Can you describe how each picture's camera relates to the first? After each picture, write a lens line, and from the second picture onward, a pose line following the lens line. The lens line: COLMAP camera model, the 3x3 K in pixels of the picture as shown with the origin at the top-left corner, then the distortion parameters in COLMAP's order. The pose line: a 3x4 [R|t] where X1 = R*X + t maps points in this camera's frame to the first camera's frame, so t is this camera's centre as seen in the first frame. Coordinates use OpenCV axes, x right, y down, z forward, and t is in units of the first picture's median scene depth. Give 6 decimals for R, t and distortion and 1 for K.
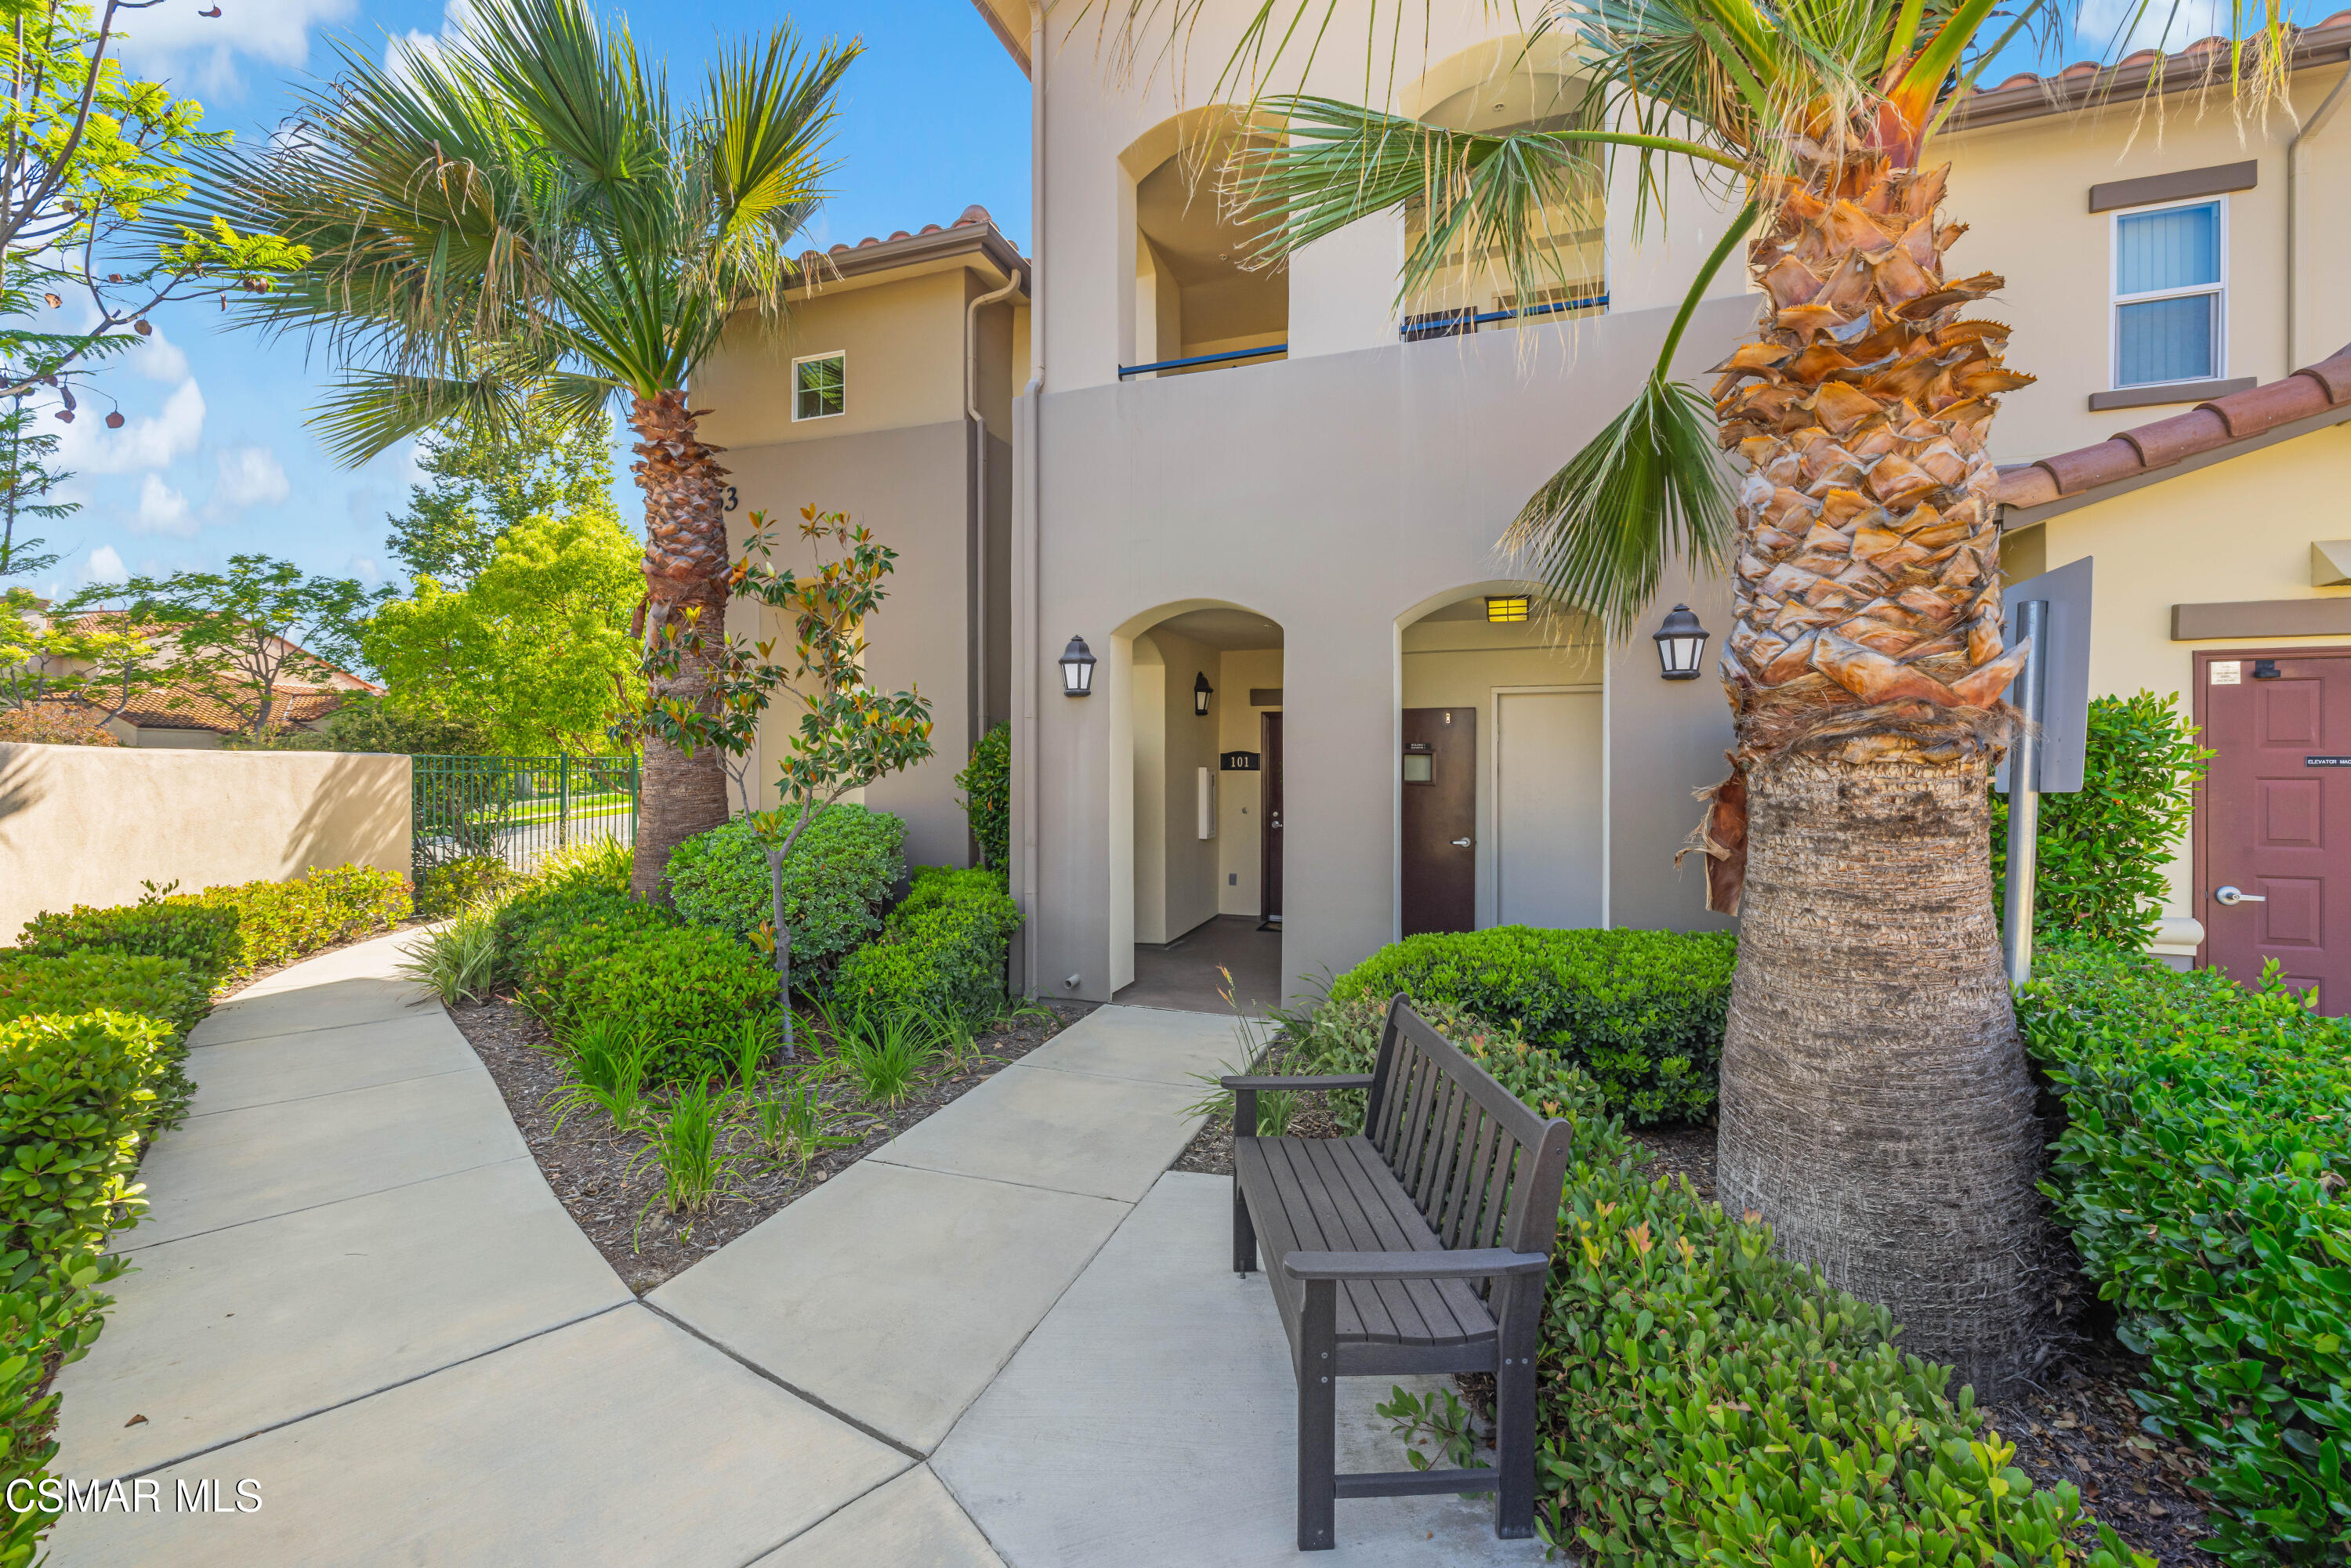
lens RADIAL K [[1013.5, 0, 1174.2], [0, 1013.5, 776.6], [0, 0, 1]] dist [0.003814, 0.000276]
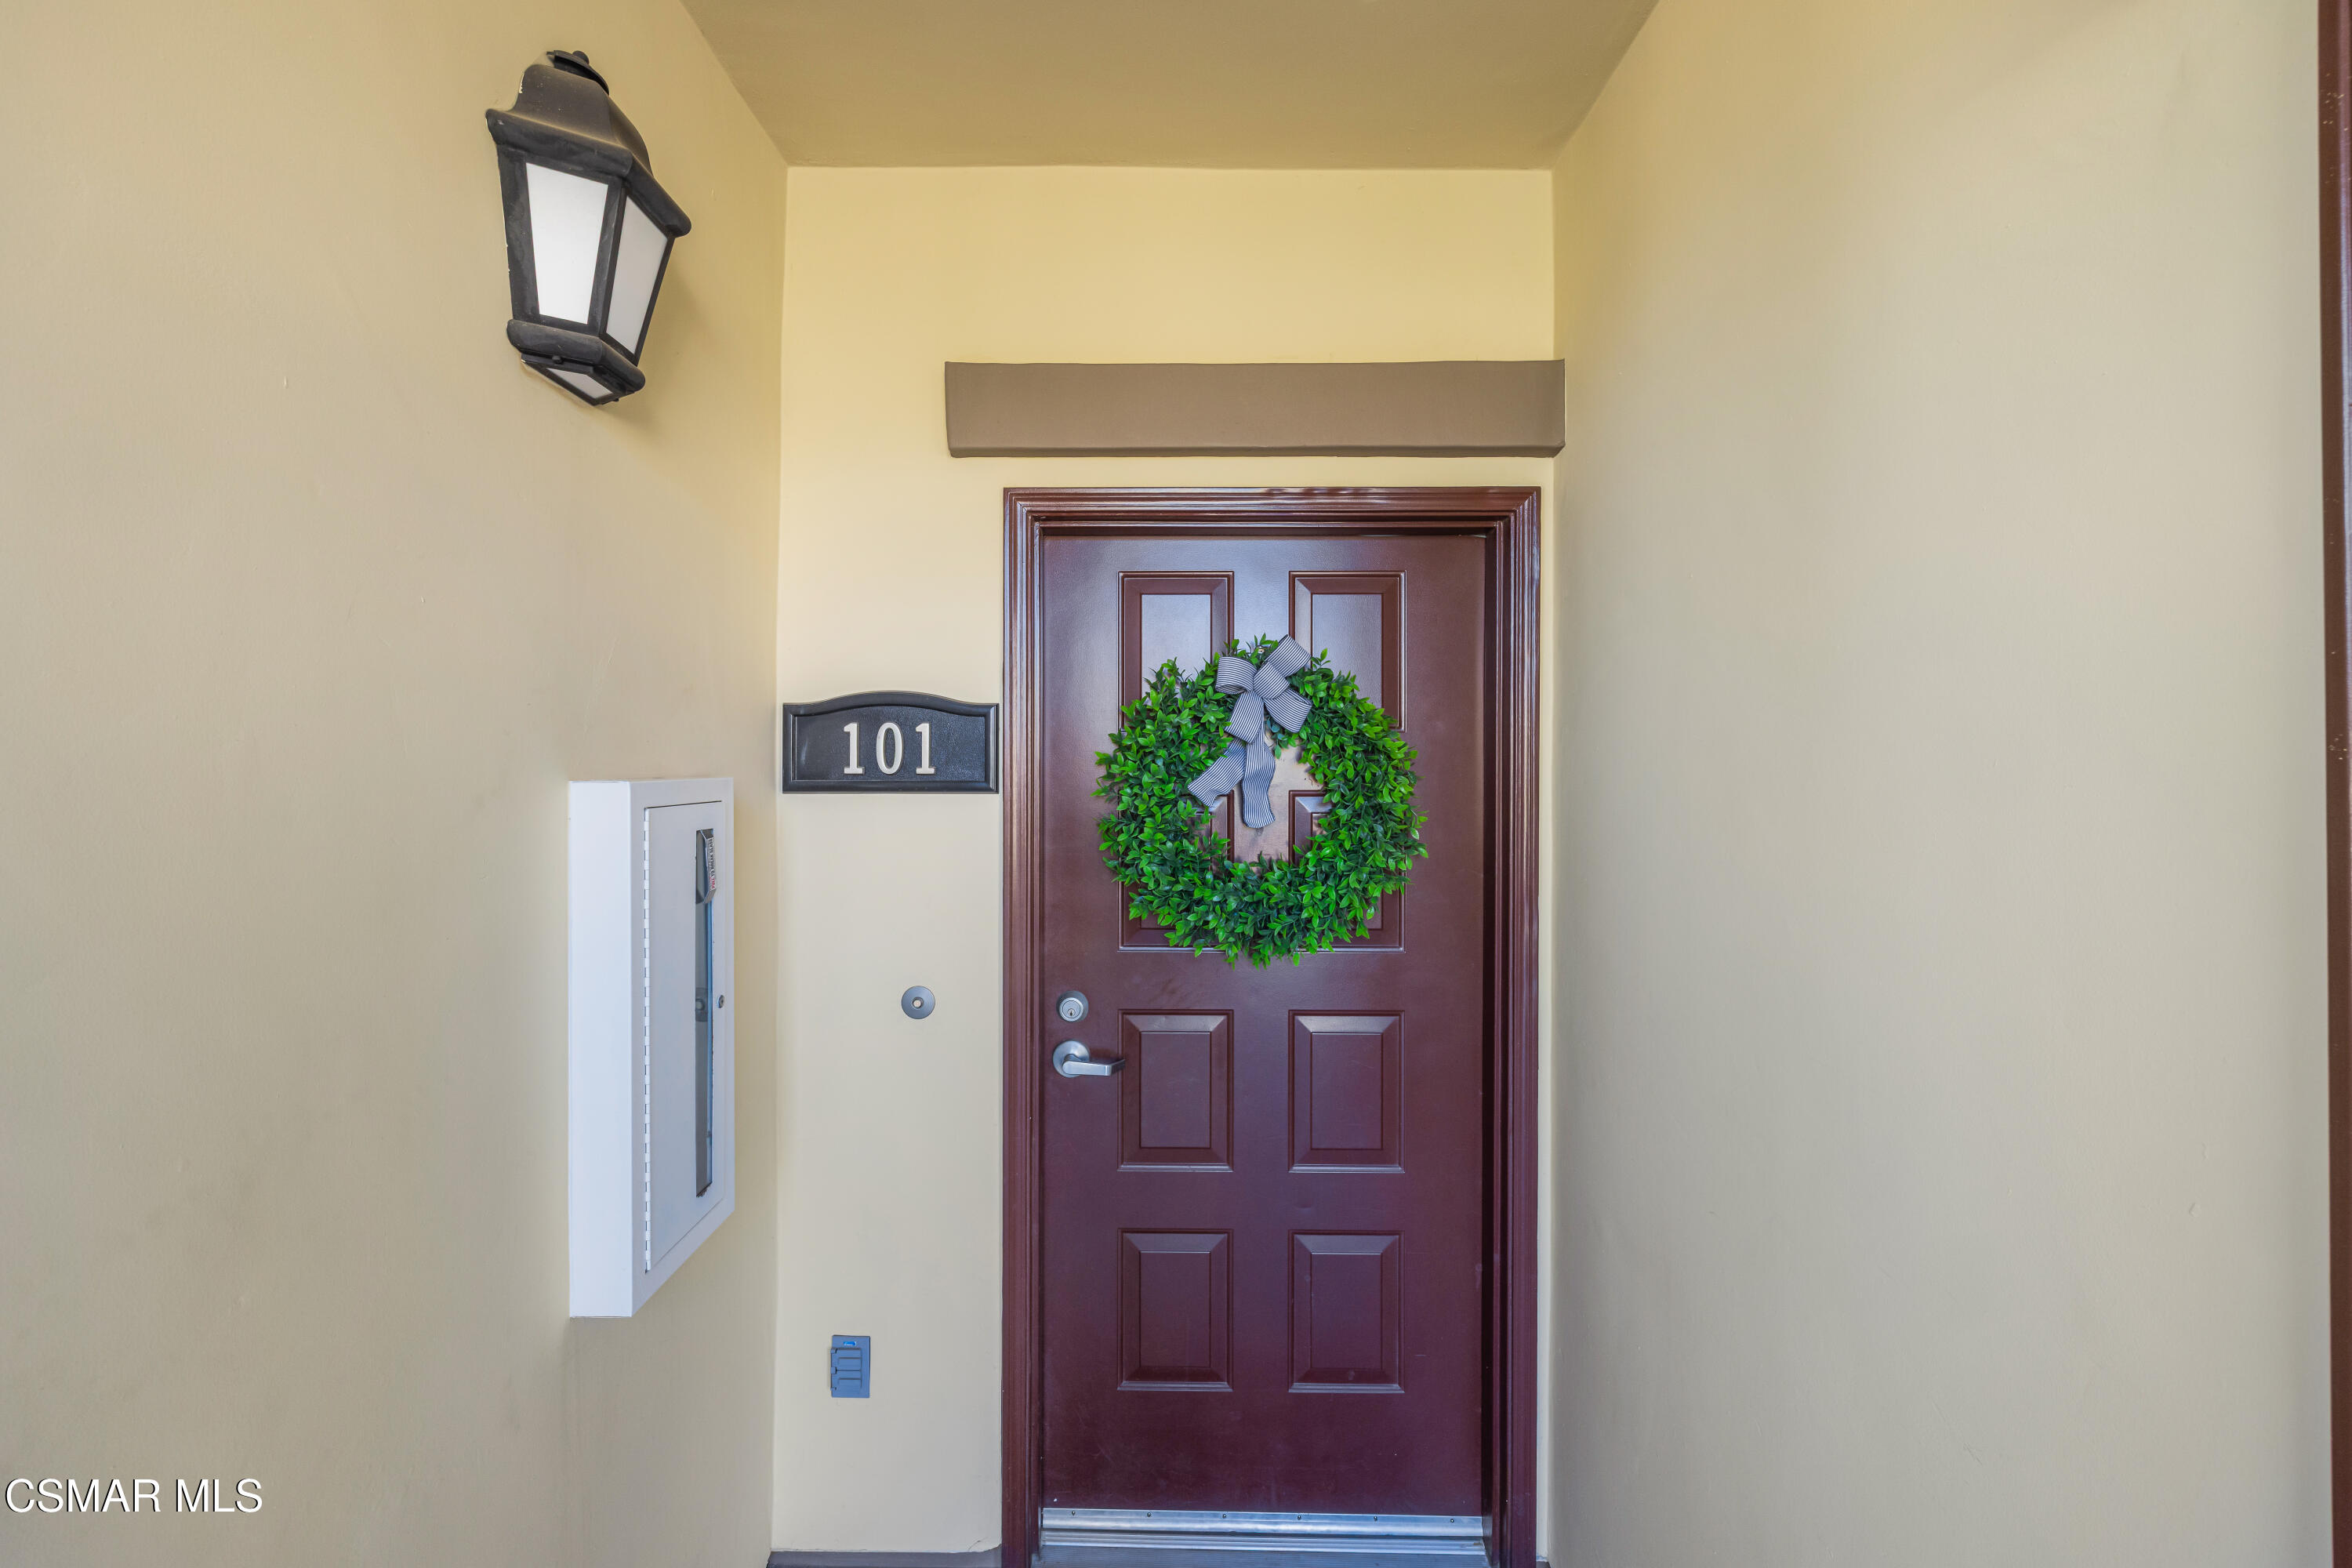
lens RADIAL K [[1014.0, 0, 1182.3], [0, 1014.0, 773.0], [0, 0, 1]] dist [0.003814, 0.000276]
pose [[0.943026, -0.000505, 0.332718, 0.068959], [0.003601, 0.999956, -0.008691, -0.010466], [-0.332699, 0.009394, 0.942986, 1.037090]]
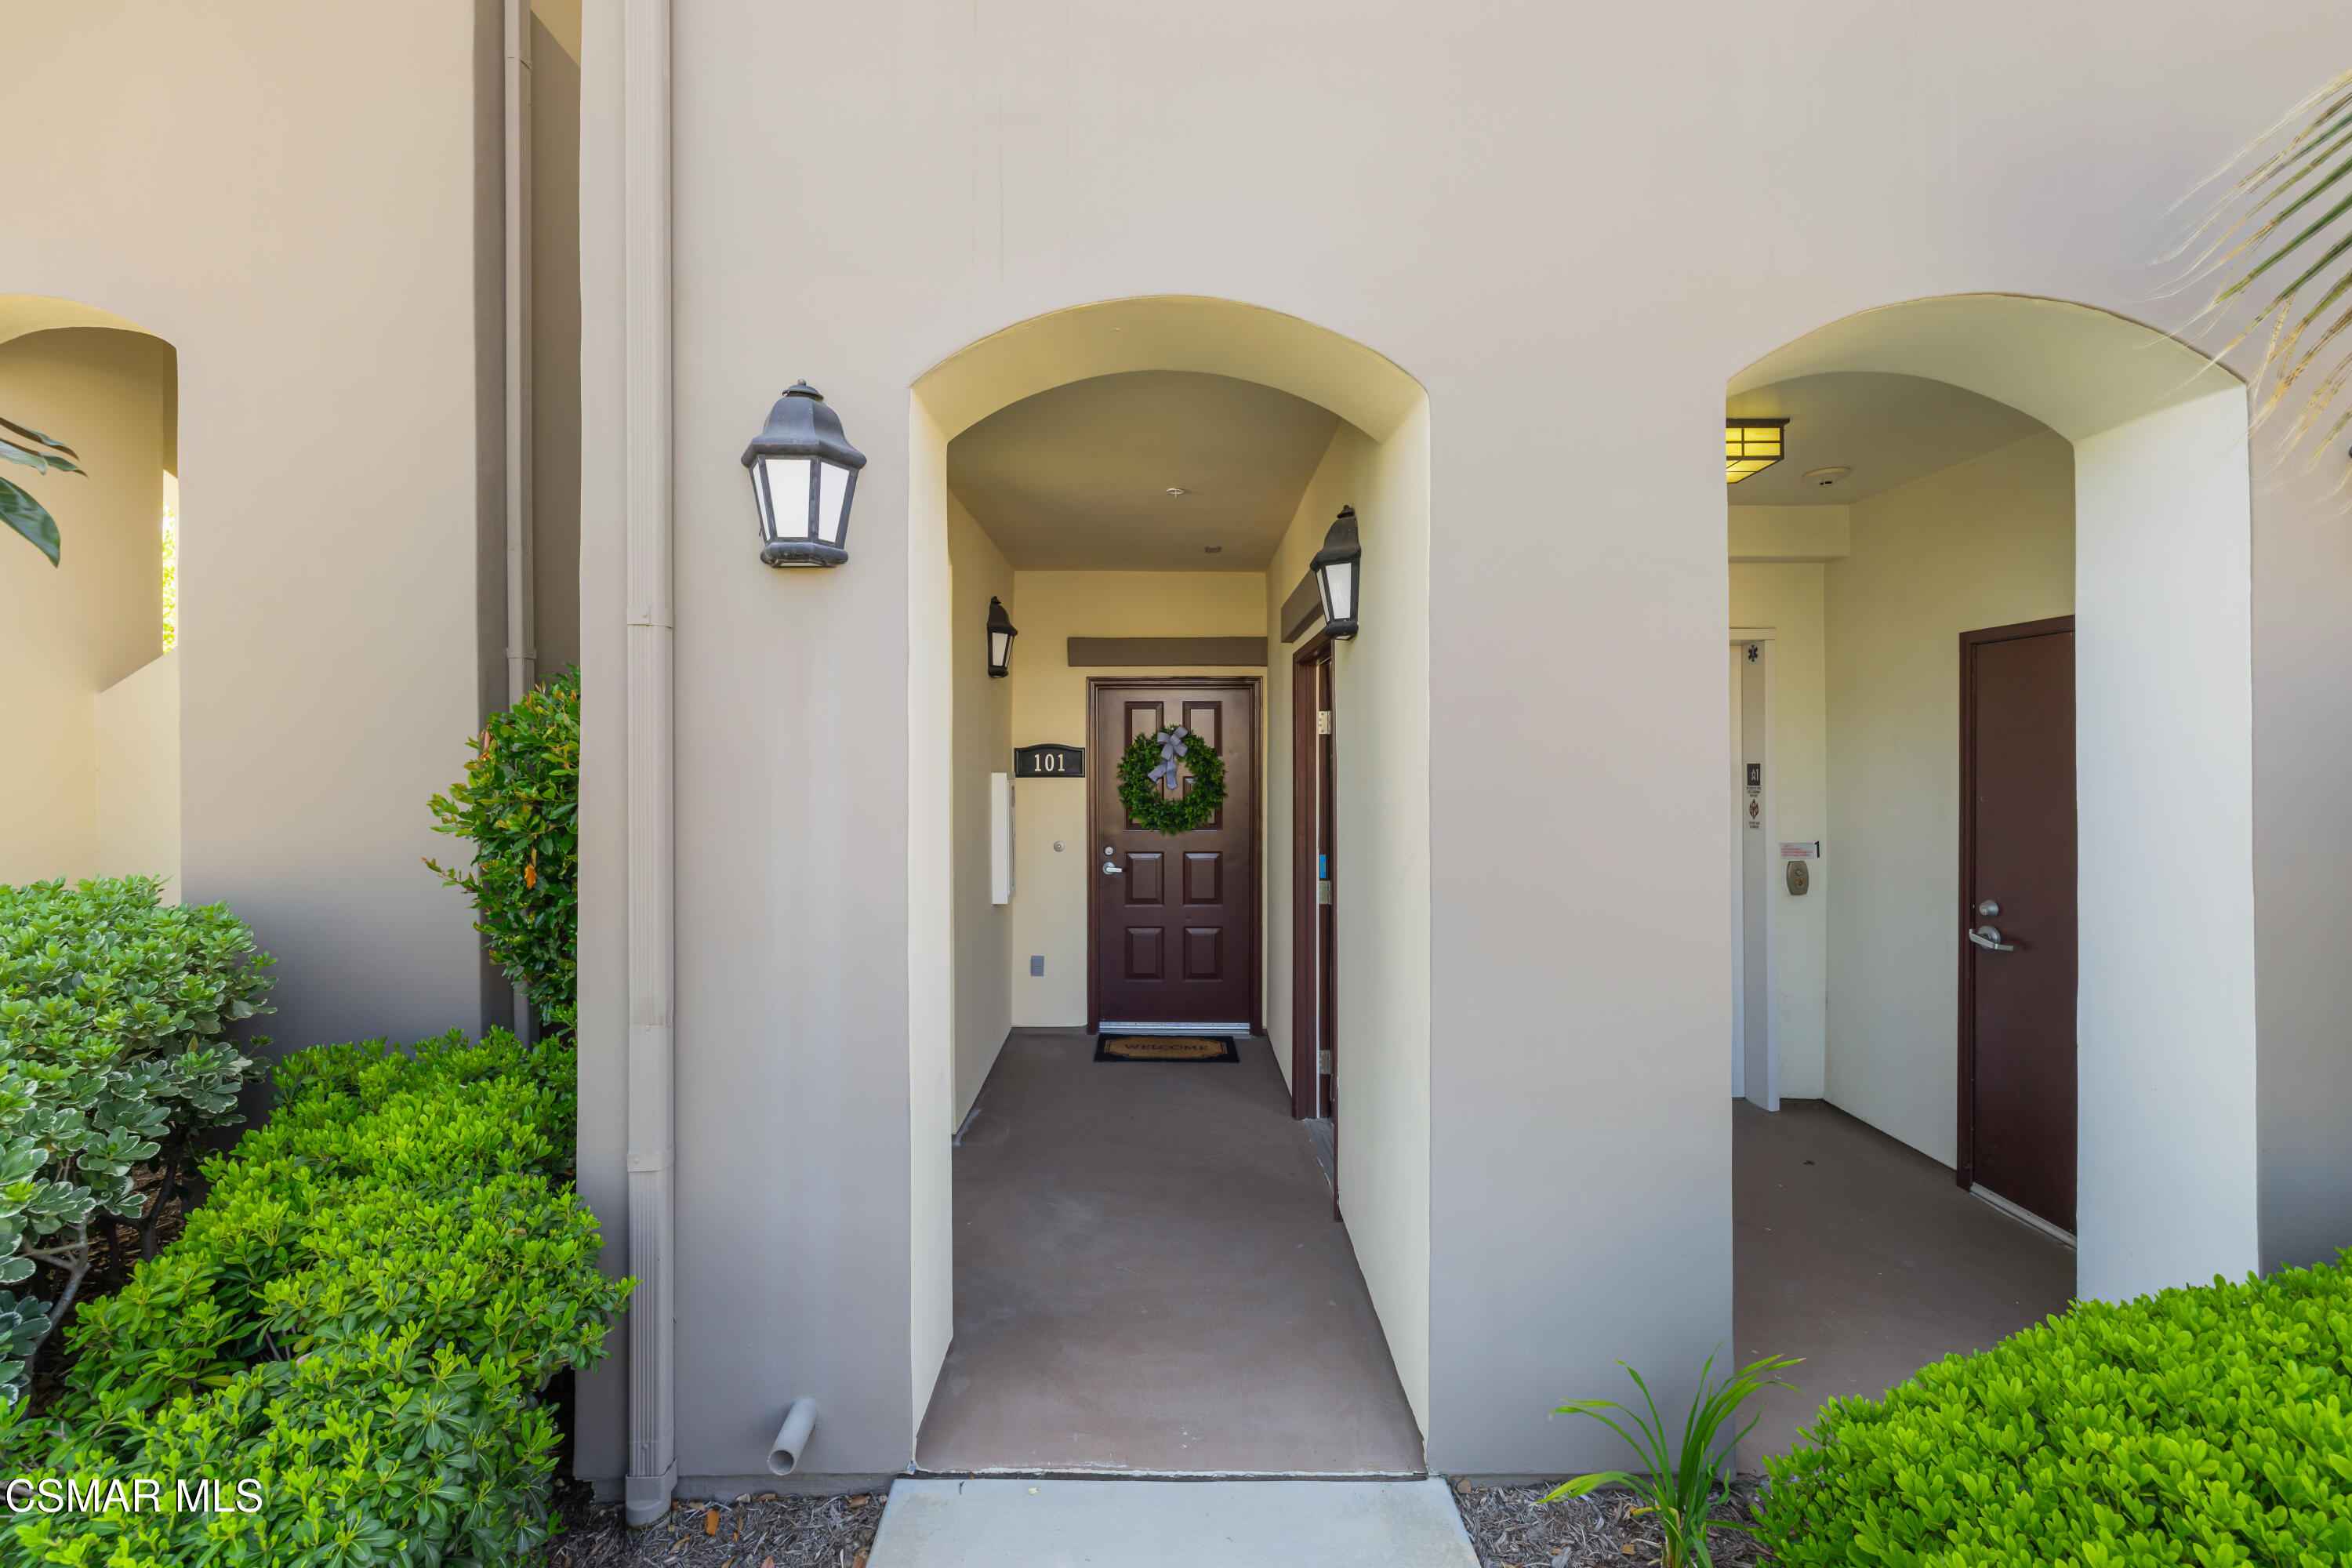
lens RADIAL K [[1014.0, 0, 1167.7], [0, 1014.0, 775.9], [0, 0, 1]] dist [0.003814, 0.000276]
pose [[0.944551, -0.005641, 0.328315, -0.079604], [0.006129, 0.999981, -0.000453, -0.008210], [-0.328306, 0.002440, 0.944568, 0.556772]]
